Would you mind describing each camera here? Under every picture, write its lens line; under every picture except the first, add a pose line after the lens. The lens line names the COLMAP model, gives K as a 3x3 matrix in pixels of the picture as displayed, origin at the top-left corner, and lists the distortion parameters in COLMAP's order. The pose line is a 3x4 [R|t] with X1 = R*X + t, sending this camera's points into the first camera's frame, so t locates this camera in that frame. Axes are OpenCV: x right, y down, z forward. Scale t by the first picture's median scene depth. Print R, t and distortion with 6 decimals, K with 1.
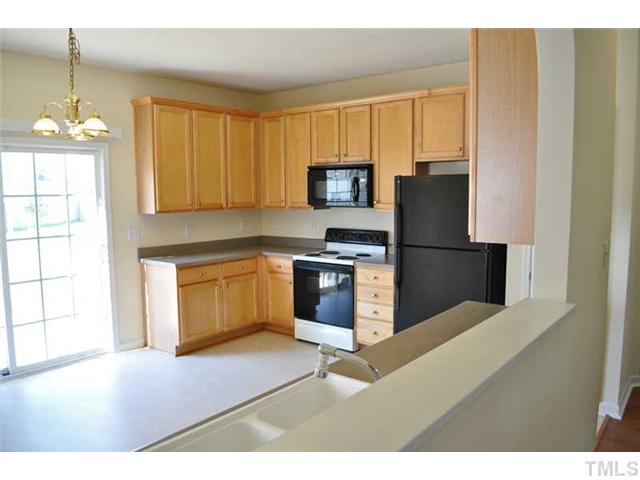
lens RADIAL K [[506.6, 0, 320.0], [0, 506.6, 240.0], [0, 0, 1]] dist [-0.086539, 0.009606]
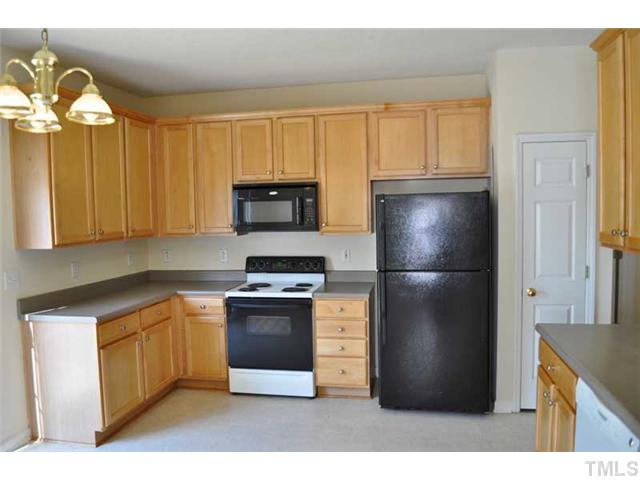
lens RADIAL K [[506.6, 0, 320.0], [0, 506.6, 240.0], [0, 0, 1]] dist [-0.086539, 0.009606]
pose [[0.885793, -0.038031, 0.462520, -0.299183], [0.060374, 0.997610, -0.033595, -0.017412], [-0.460137, 0.057683, 0.885972, 0.203445]]
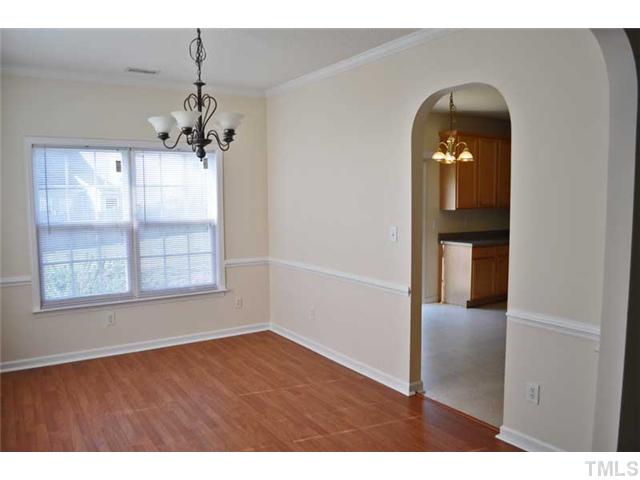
lens RADIAL K [[506.6, 0, 320.0], [0, 506.6, 240.0], [0, 0, 1]] dist [-0.086539, 0.009606]
pose [[0.952129, 0.031926, -0.304024, -0.241555], [-0.035246, 0.999364, -0.005437, 0.054816], [0.303657, 0.015893, 0.952649, -0.493090]]
